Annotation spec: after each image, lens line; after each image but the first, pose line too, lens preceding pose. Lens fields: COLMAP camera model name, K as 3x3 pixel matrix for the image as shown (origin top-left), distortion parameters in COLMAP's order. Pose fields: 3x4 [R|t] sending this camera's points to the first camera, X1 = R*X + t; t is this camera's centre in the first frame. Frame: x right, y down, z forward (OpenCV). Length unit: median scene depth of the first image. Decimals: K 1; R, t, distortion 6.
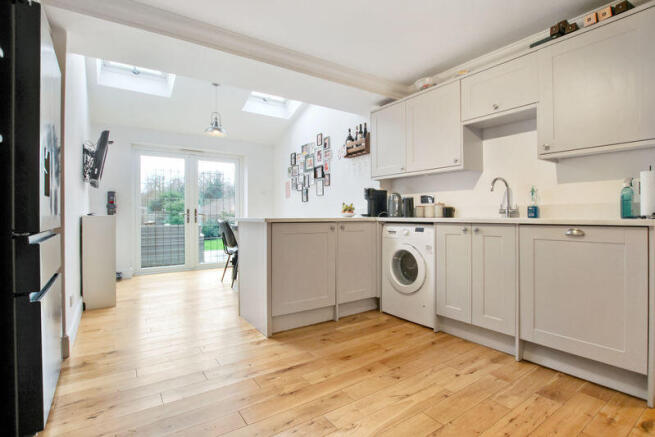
lens RADIAL K [[326.6, 0, 334.6], [0, 326.6, 216.9], [0, 0, 1]] dist [-0.040514, 0.000042]
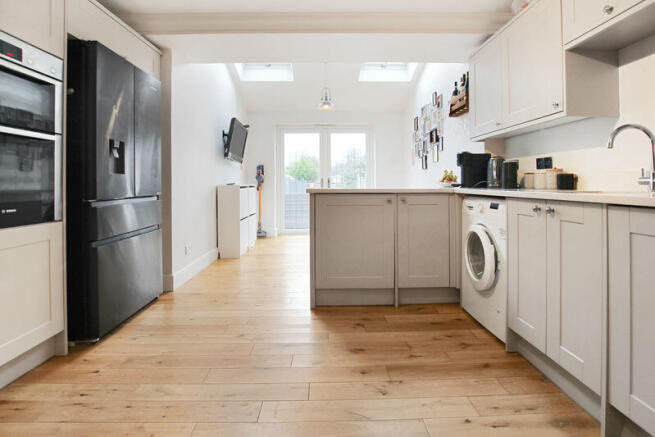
lens RADIAL K [[325.7, 0, 324.4], [0, 325.7, 184.4], [0, 0, 1]] dist [-0.030410, 0.000499]
pose [[0.822284, 0.000073, -0.569077, 0.339878], [-0.000342, 1.000000, -0.000366, -0.008752], [0.569077, 0.000496, 0.822284, 0.174796]]
